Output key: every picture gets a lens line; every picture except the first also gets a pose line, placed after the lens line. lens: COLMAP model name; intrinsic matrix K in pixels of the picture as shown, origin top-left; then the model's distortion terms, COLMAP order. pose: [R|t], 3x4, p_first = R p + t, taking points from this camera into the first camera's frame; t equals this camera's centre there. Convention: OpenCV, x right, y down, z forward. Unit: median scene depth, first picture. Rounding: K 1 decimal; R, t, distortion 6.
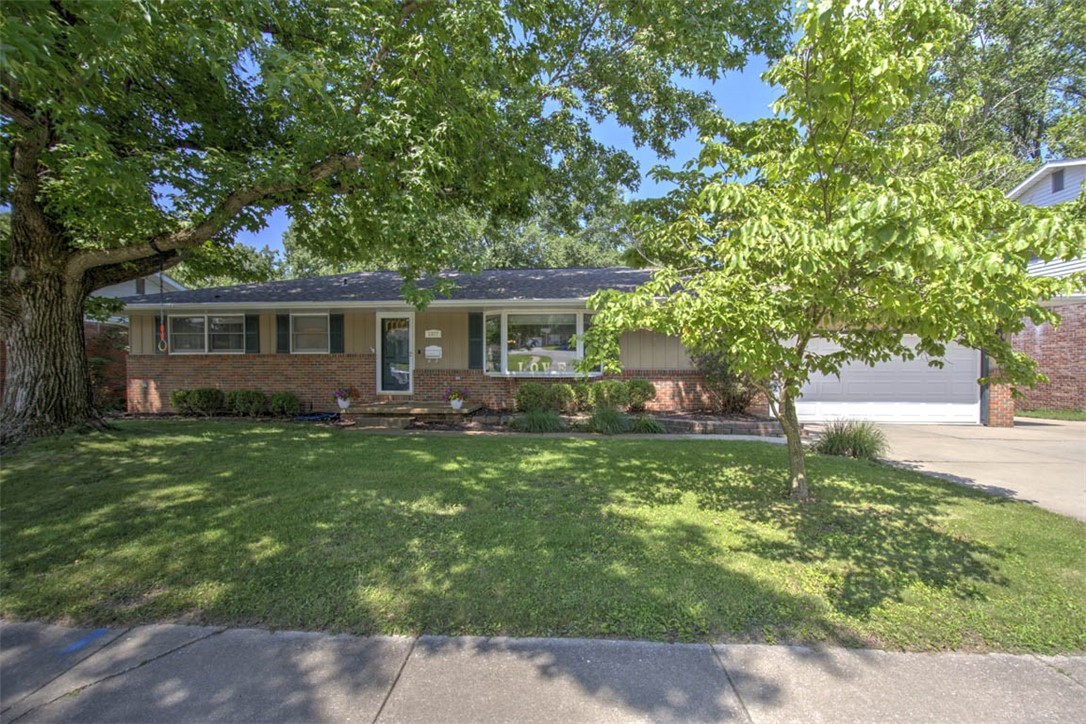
lens RADIAL K [[469.1, 0, 541.4], [0, 469.1, 369.9], [0, 0, 1]] dist [-0.002091, 0.000134]
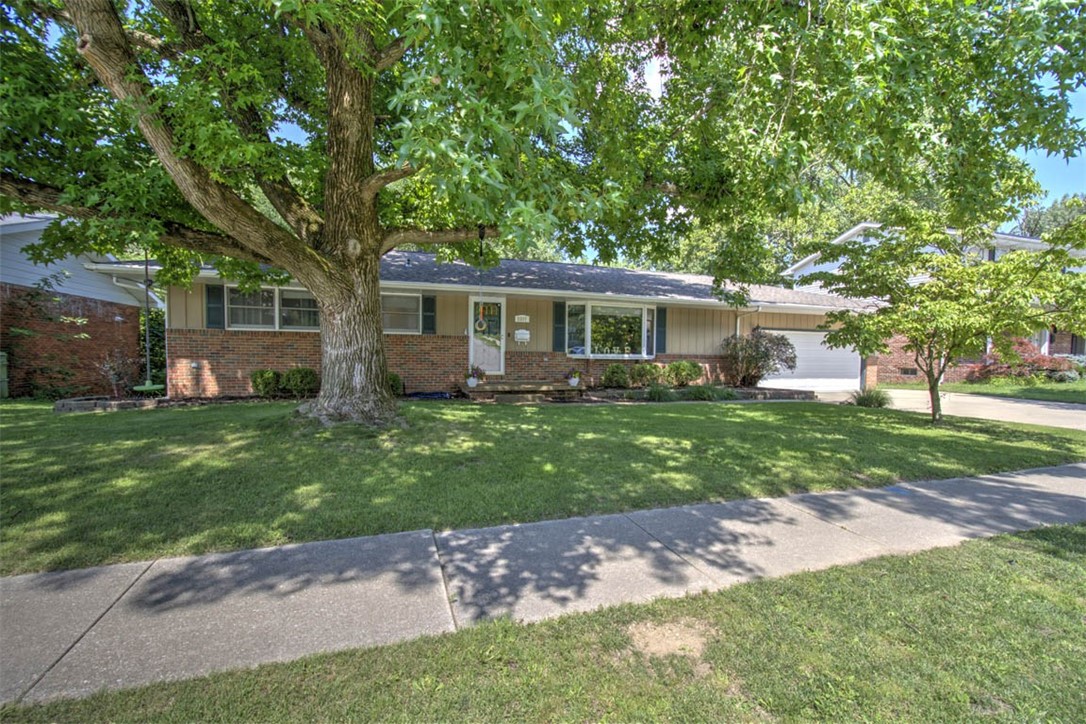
lens RADIAL K [[469.1, 0, 540.7], [0, 469.1, 357.2], [0, 0, 1]] dist [-0.002091, 0.000134]
pose [[0.917889, 0.009133, 0.396733, -0.626247], [-0.011093, 0.999935, 0.002647, 0.008963], [-0.396683, -0.006831, 0.917930, -0.024303]]
